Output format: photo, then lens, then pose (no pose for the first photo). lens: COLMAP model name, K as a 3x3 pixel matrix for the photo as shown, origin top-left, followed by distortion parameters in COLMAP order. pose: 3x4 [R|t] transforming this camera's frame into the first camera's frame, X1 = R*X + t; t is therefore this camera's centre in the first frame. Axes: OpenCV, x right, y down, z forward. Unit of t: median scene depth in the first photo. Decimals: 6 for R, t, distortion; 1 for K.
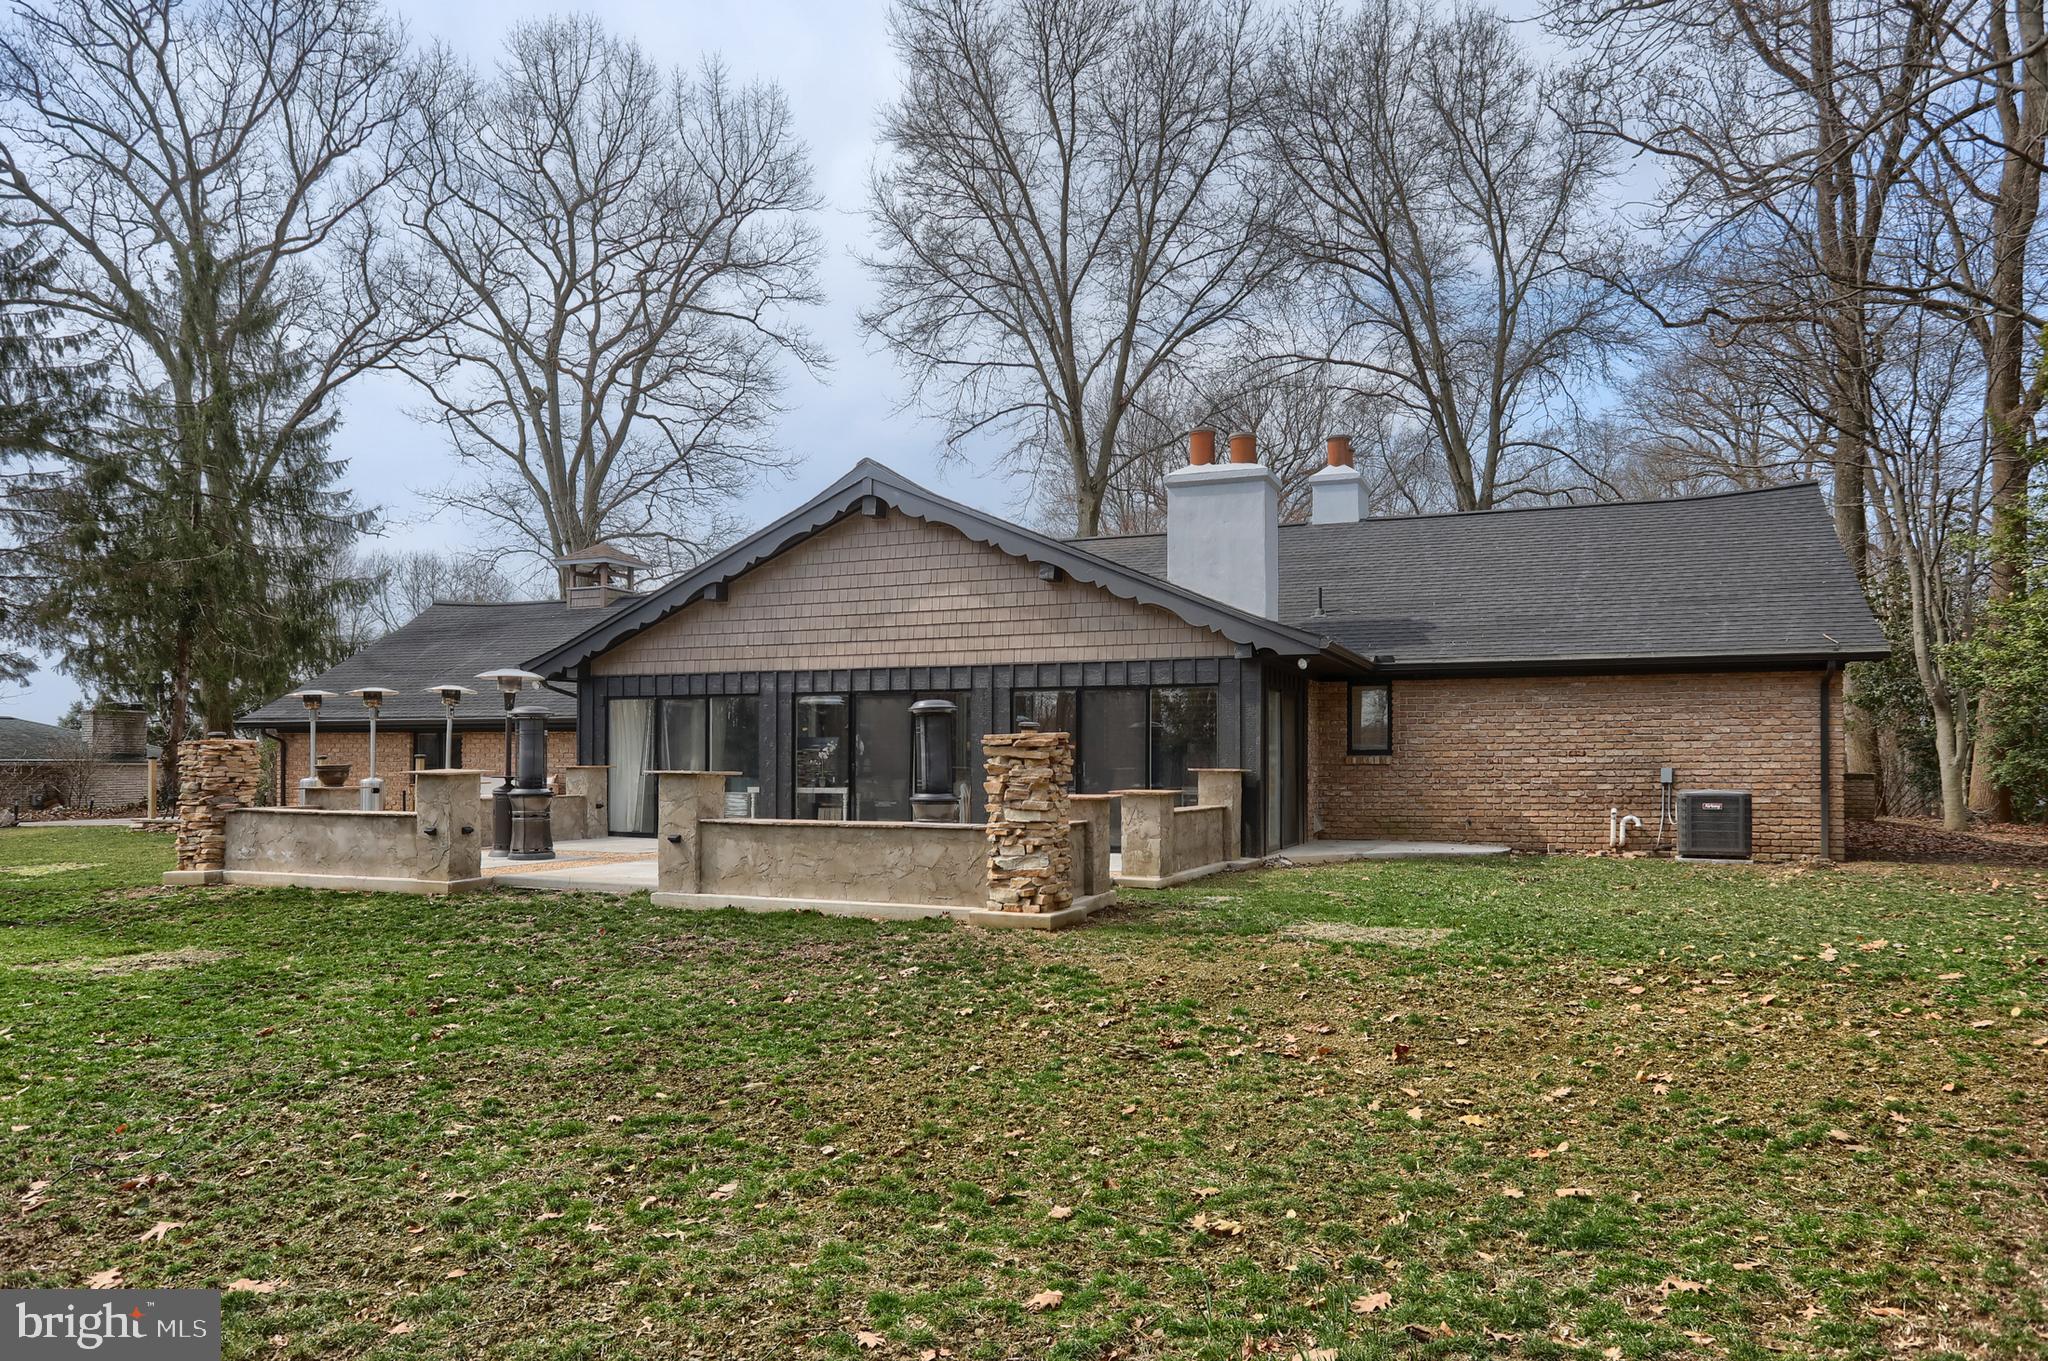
lens RADIAL K [[1435.1, 0, 1058.6], [0, 1435.1, 715.7], [0, 0, 1]] dist [-0.022019, 0.009009]
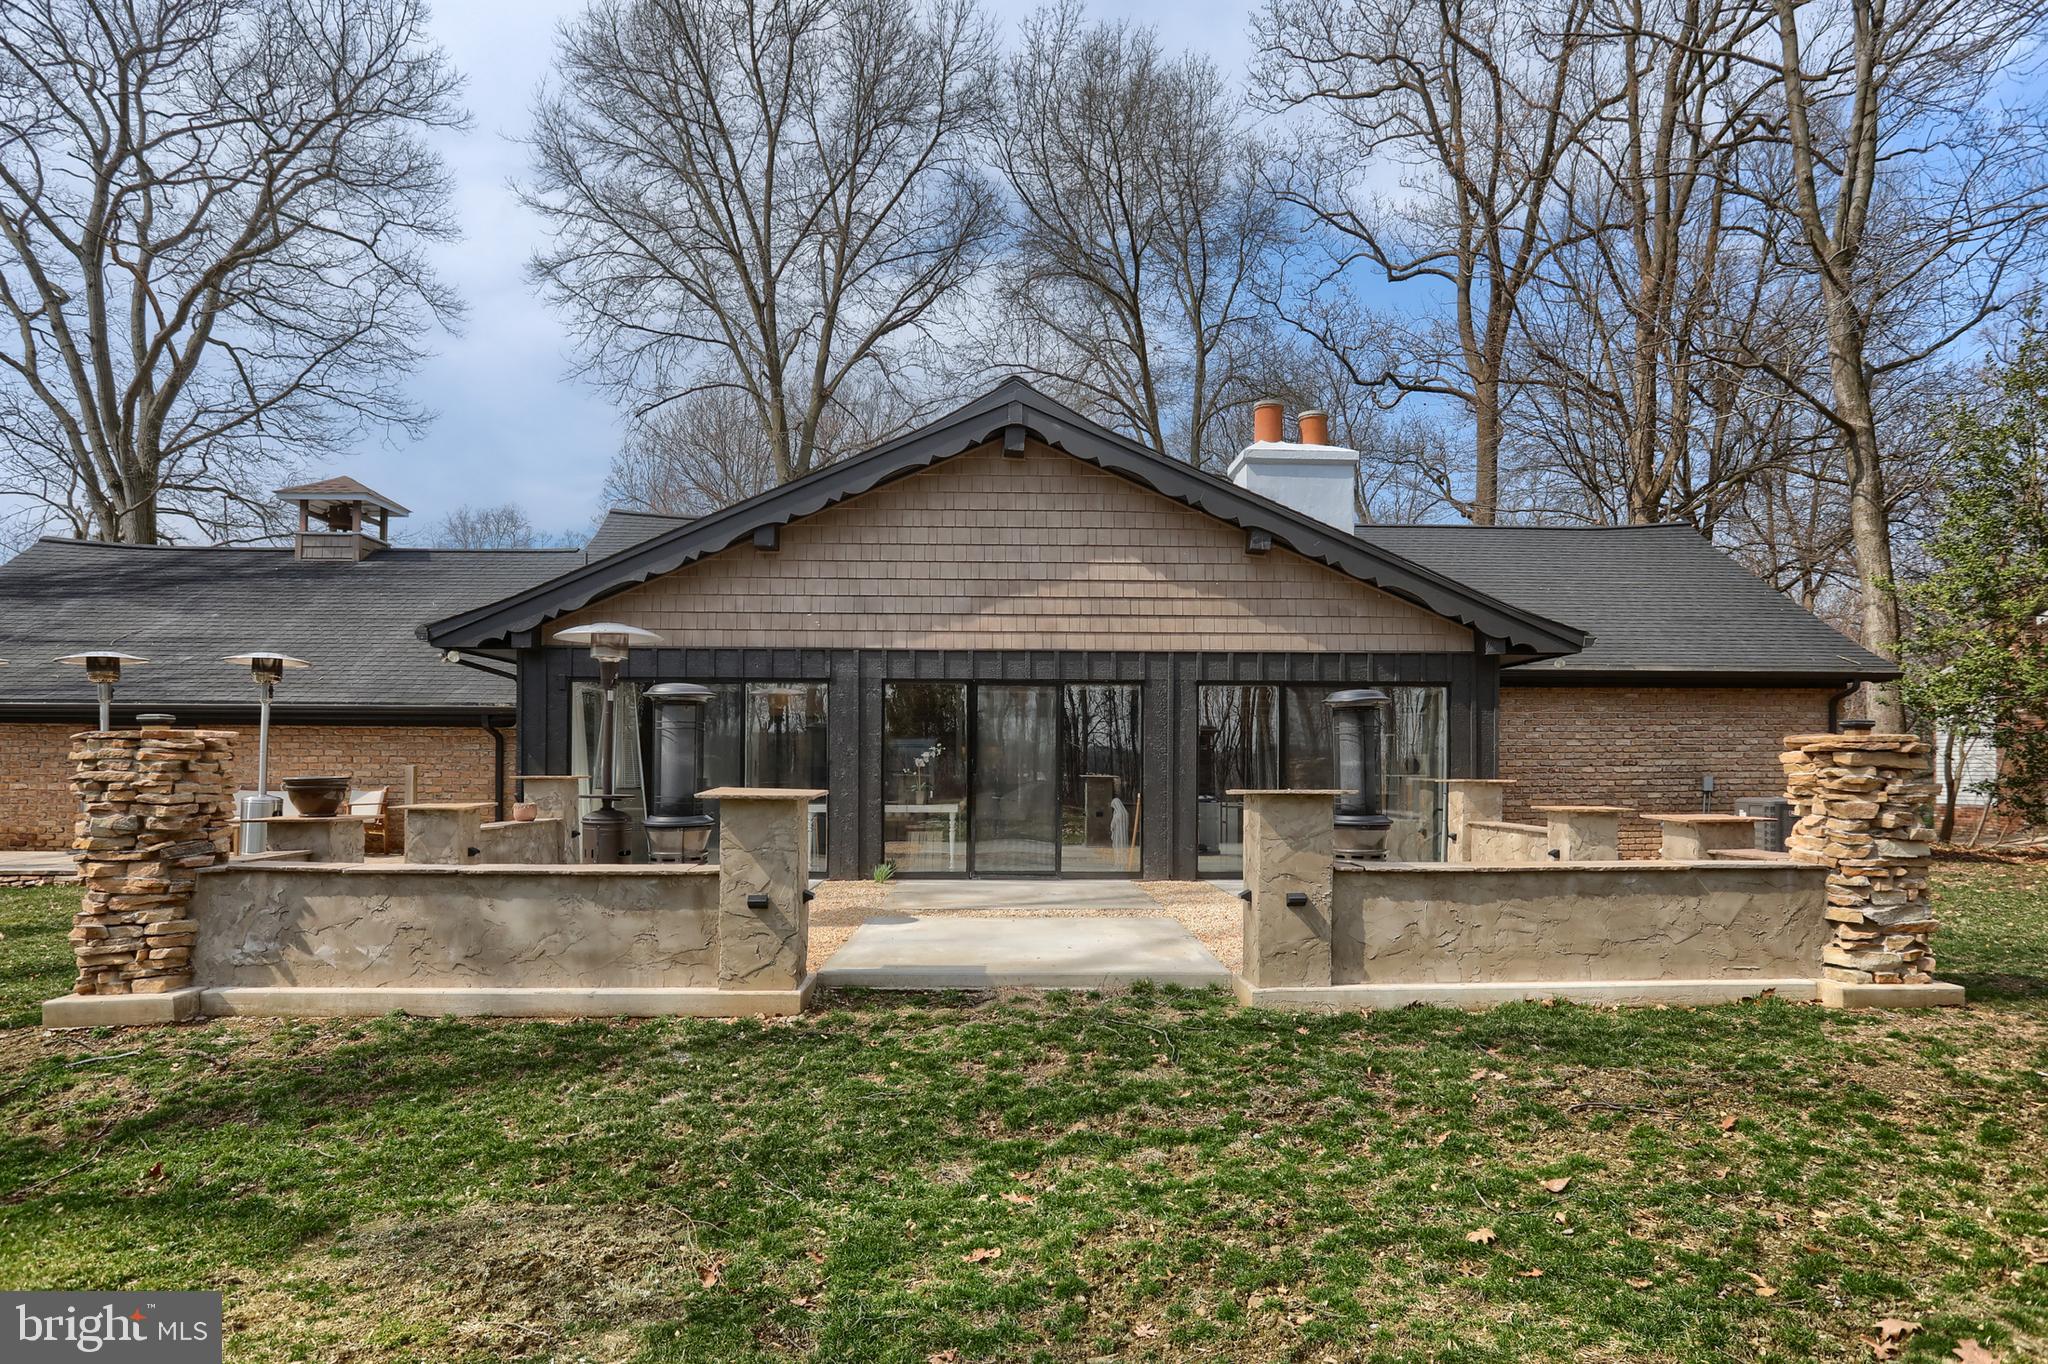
lens RADIAL K [[1254.5, 0, 1023.6], [0, 1254.5, 742.2], [0, 0, 1]] dist [-0.060767, 0.033476]
pose [[0.894638, 0.010057, 0.446679, -0.427006], [-0.015456, 0.999845, 0.008444, 0.010777], [-0.446525, -0.014459, 0.894654, 0.397467]]
